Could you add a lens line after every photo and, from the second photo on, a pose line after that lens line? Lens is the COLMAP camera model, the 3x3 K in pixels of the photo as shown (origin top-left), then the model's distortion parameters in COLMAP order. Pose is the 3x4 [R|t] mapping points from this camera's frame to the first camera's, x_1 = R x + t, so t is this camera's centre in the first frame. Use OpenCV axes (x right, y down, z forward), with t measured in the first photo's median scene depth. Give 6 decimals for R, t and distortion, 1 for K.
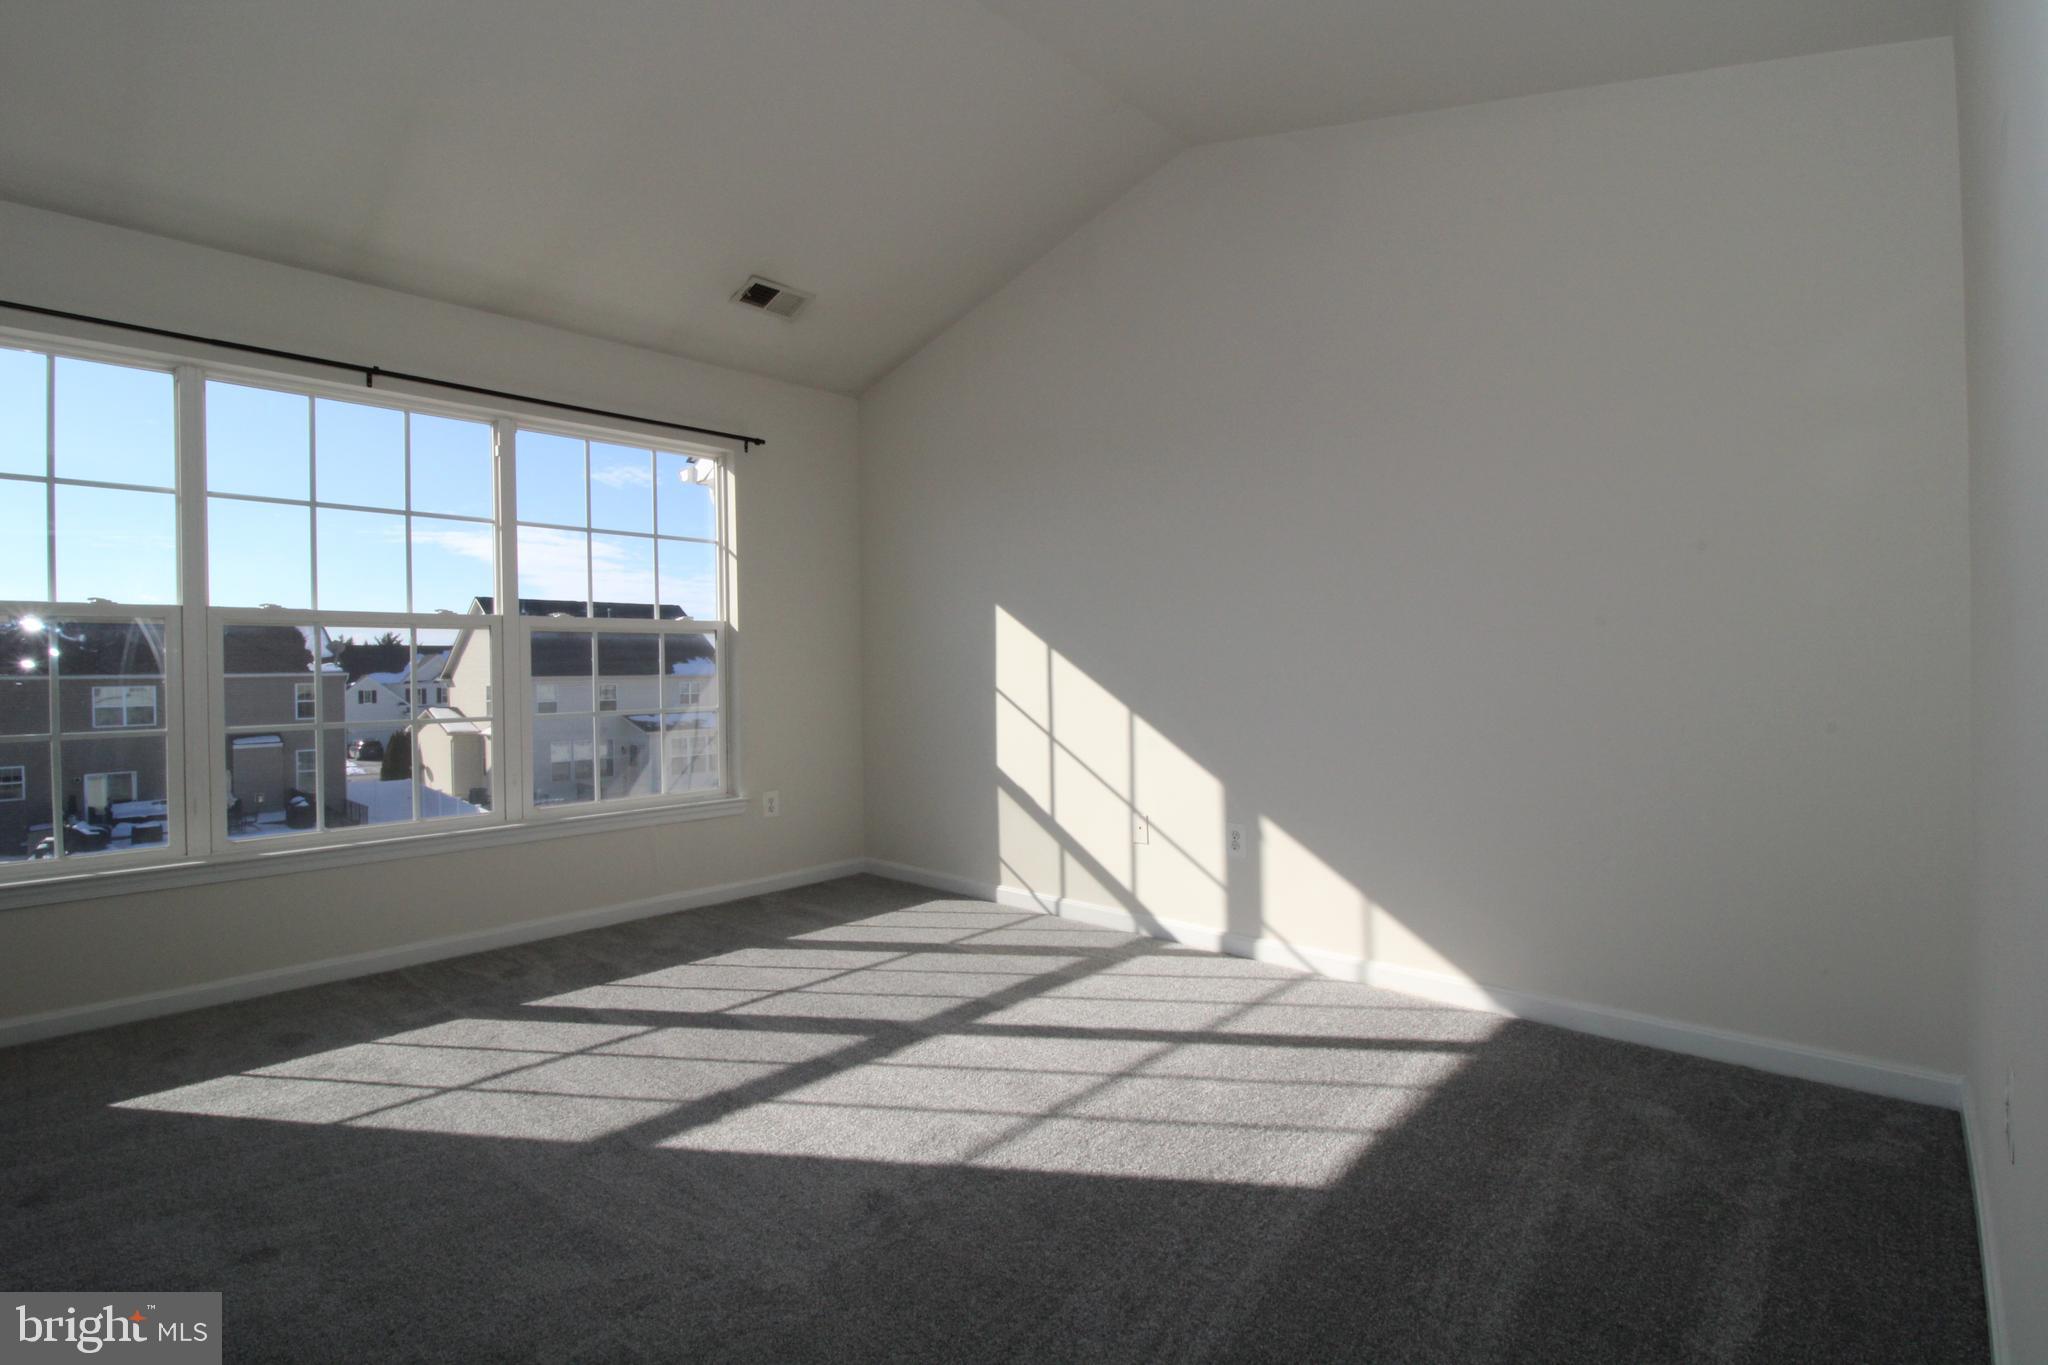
lens RADIAL K [[940.8, 0, 1024.0], [0, 940.8, 682.5], [0, 0, 1]] dist [-0.051551, 0.000274]
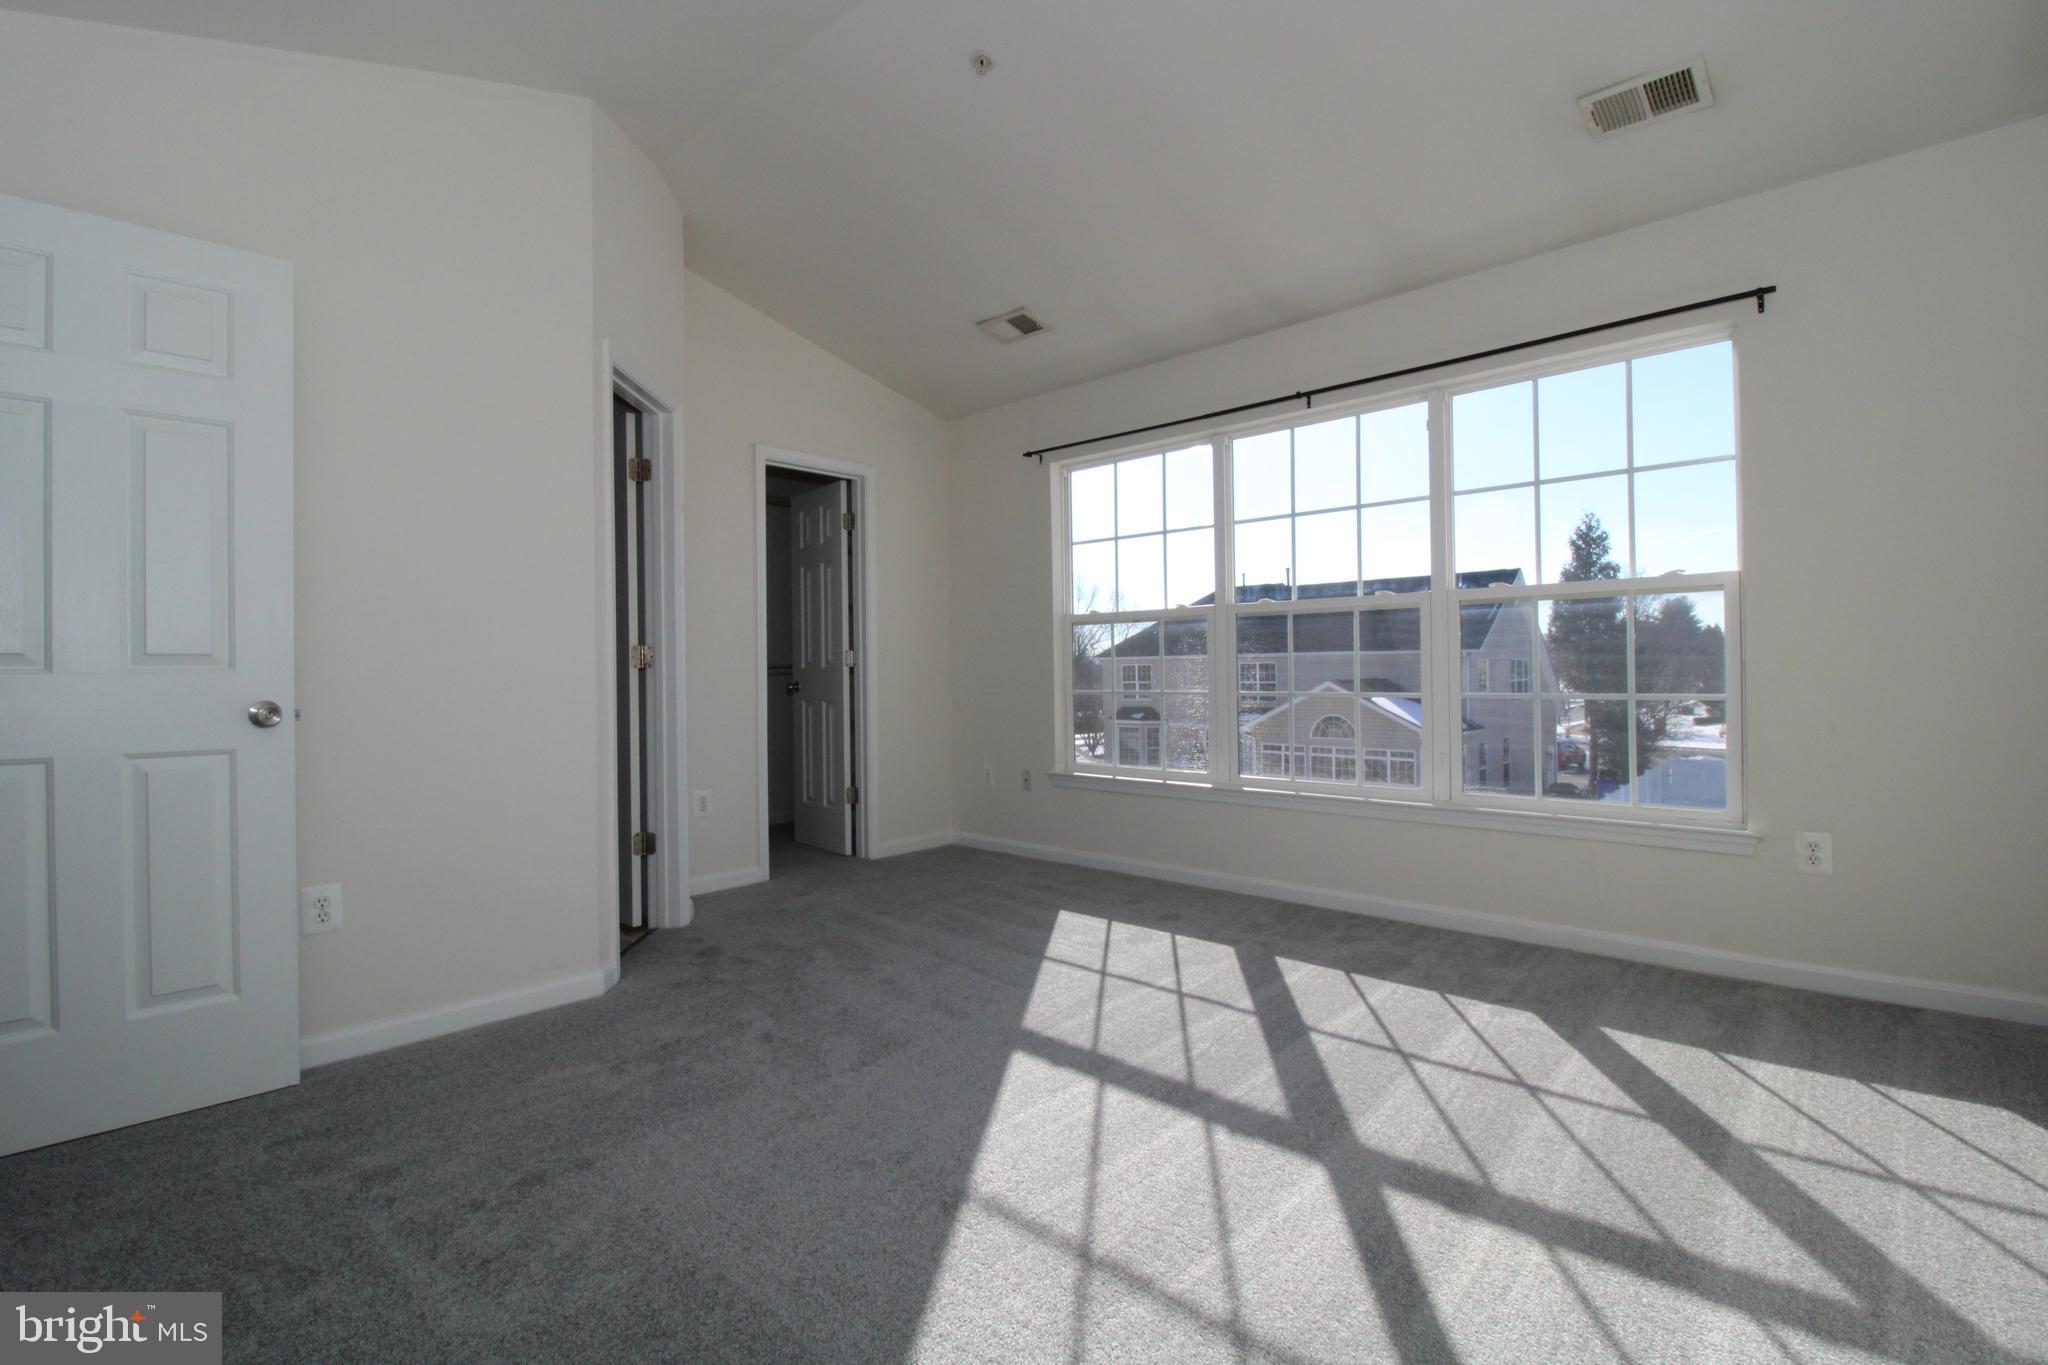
lens RADIAL K [[966.7, 0, 1021.8], [0, 966.7, 663.6], [0, 0, 1]] dist [0.004756, 0.000208]
pose [[-0.029125, 0.020056, -0.999375, 0.564157], [0.010369, 0.999751, 0.019761, -0.023332], [0.999522, -0.009787, -0.029326, 0.681233]]
